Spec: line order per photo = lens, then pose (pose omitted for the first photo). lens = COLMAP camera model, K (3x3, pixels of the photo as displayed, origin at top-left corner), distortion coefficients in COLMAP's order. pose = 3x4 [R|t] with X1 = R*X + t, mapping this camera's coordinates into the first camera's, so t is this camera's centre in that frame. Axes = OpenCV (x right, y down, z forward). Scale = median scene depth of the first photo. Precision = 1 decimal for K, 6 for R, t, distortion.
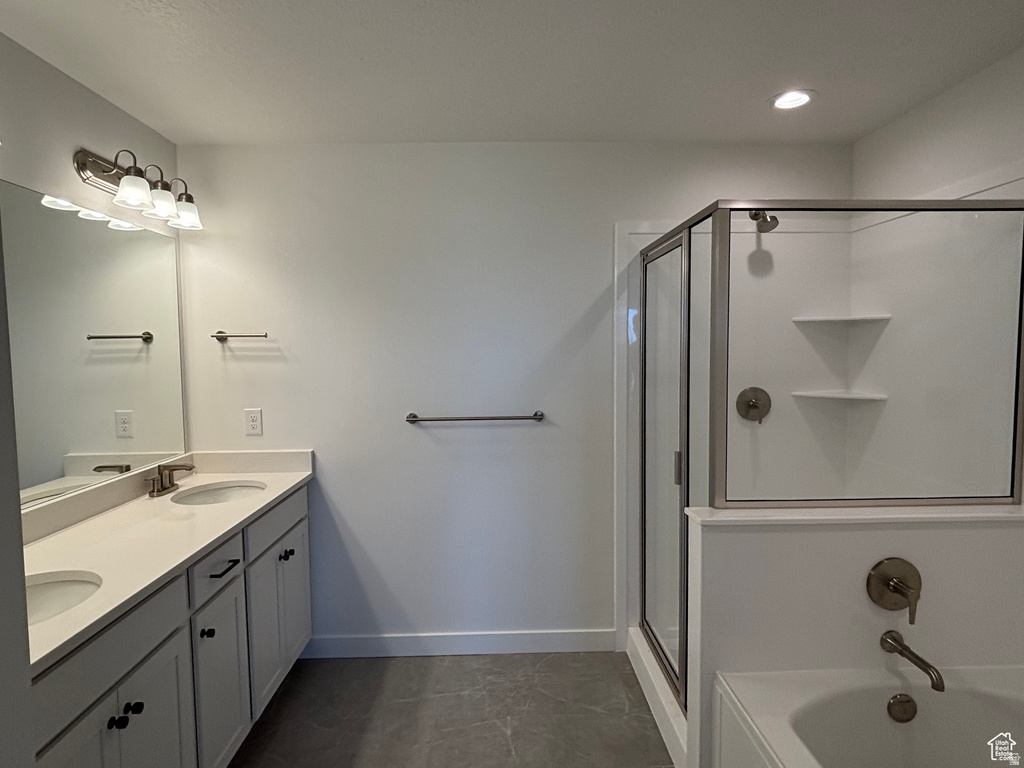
lens RADIAL K [[581.4, 0, 508.3], [0, 581.4, 382.9], [0, 0, 1]] dist [-0.003247, -0.001740]
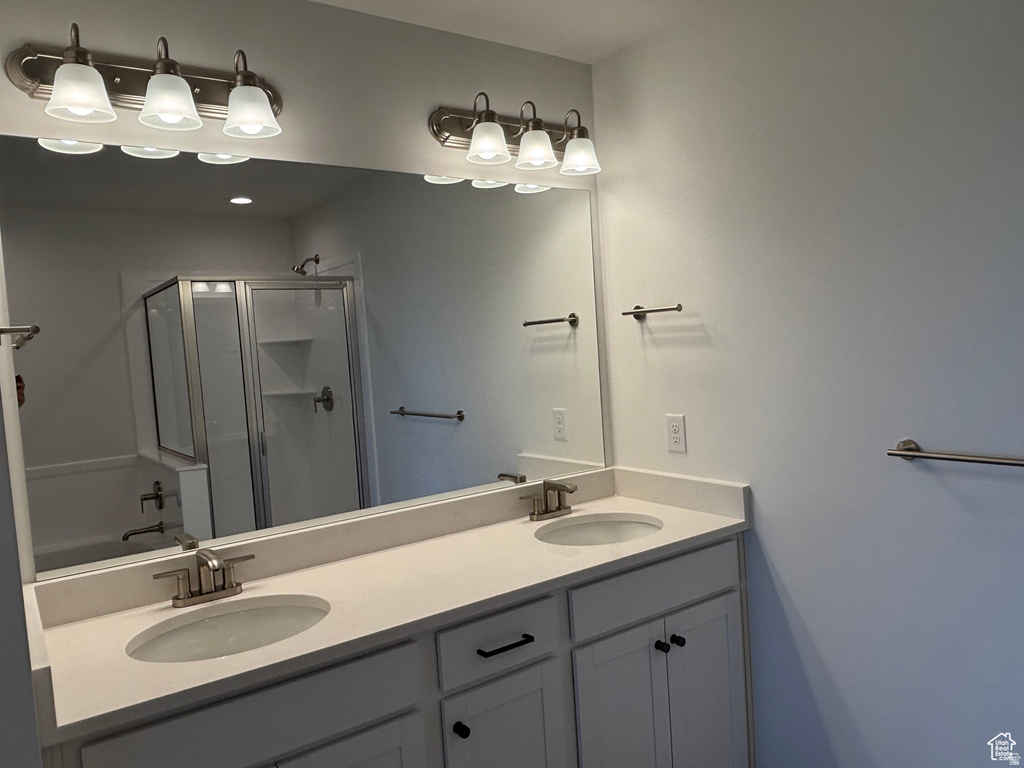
lens RADIAL K [[720.9, 0, 512.0], [0, 720.9, 384.0], [0, 0, 1]] dist [0.004712, 0.000724]
pose [[0.565332, 0.018452, -0.824657, 0.175241], [0.003899, 0.999679, 0.025041, -0.015594], [0.824854, -0.017372, 0.565078, 0.385706]]
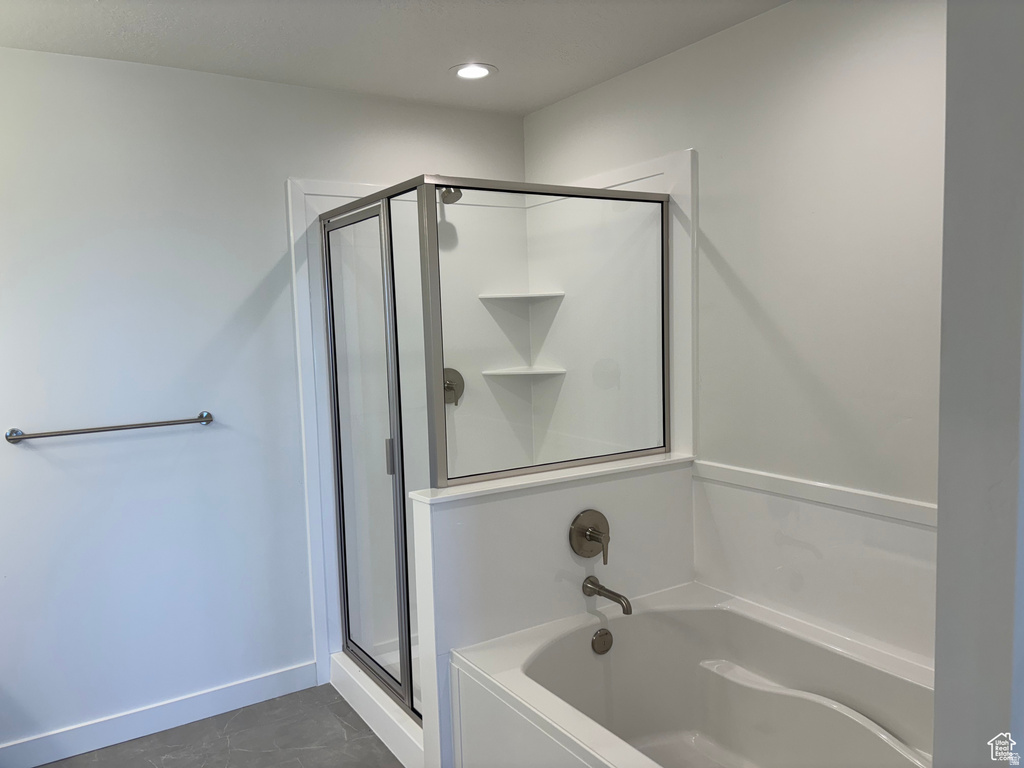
lens RADIAL K [[766.2, 0, 511.0], [0, 766.2, 389.5], [0, 0, 1]] dist [0.007298, -0.004704]
pose [[0.854411, -0.064023, 0.515638, -0.137968], [0.056825, 0.997941, 0.029748, 0.012149], [-0.516480, 0.003884, 0.856290, -0.123520]]
